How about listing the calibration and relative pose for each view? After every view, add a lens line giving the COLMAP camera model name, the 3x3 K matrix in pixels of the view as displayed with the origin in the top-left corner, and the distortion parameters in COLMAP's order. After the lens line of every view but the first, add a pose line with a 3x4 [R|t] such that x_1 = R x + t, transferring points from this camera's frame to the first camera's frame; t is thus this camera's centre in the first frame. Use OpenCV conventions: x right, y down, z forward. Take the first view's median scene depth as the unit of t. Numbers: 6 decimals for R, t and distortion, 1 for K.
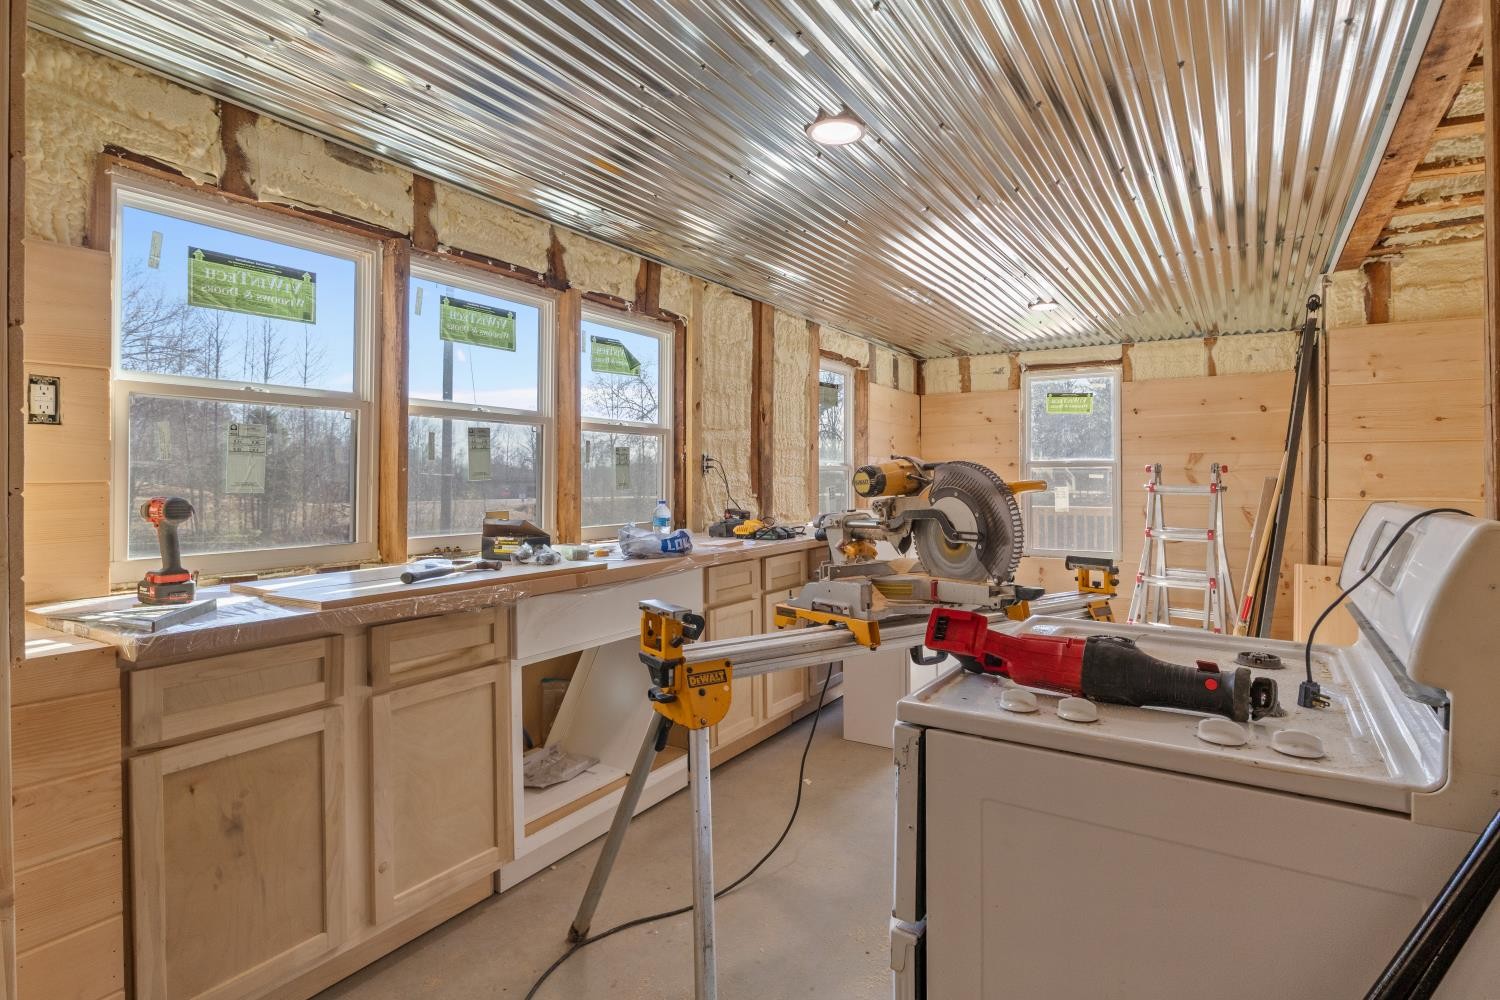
lens RADIAL K [[768.7, 0, 750.0], [0, 768.7, 500.0], [0, 0, 1]] dist [-0.001146, -0.000031]
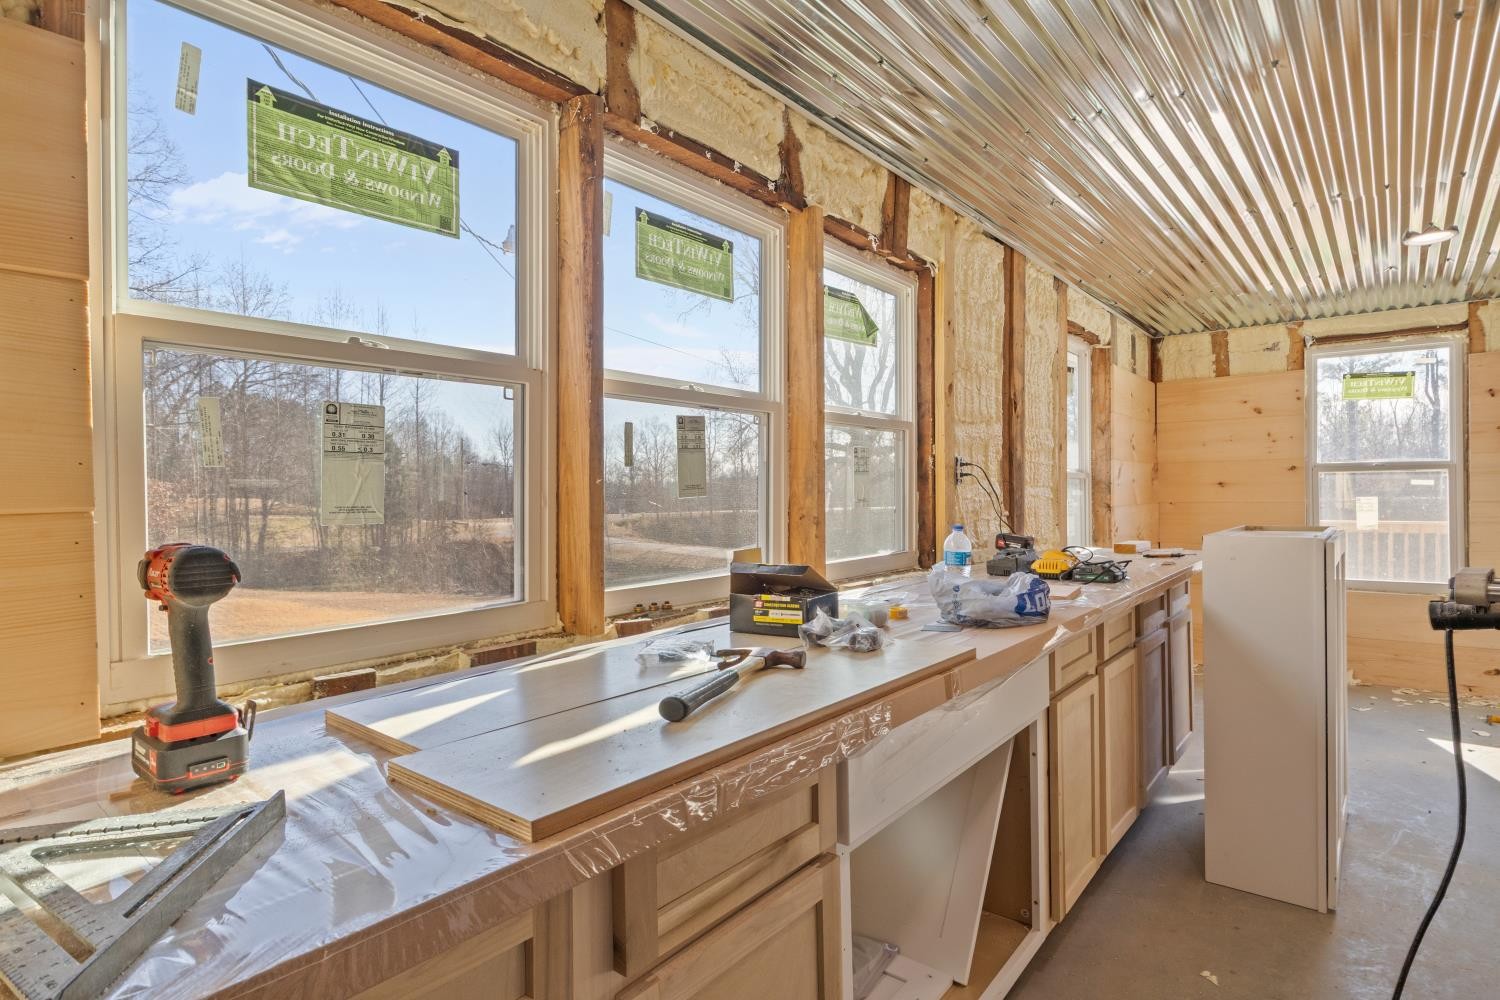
lens RADIAL K [[774.8, 0, 750.0], [0, 774.8, 531.6], [0, 0, 1]] dist [-0.006642, -0.001217]
pose [[0.992780, -0.006120, -0.119793, -0.204393], [0.008945, 0.999694, 0.023062, -0.010224], [0.119615, -0.023967, 0.992531, 0.321924]]
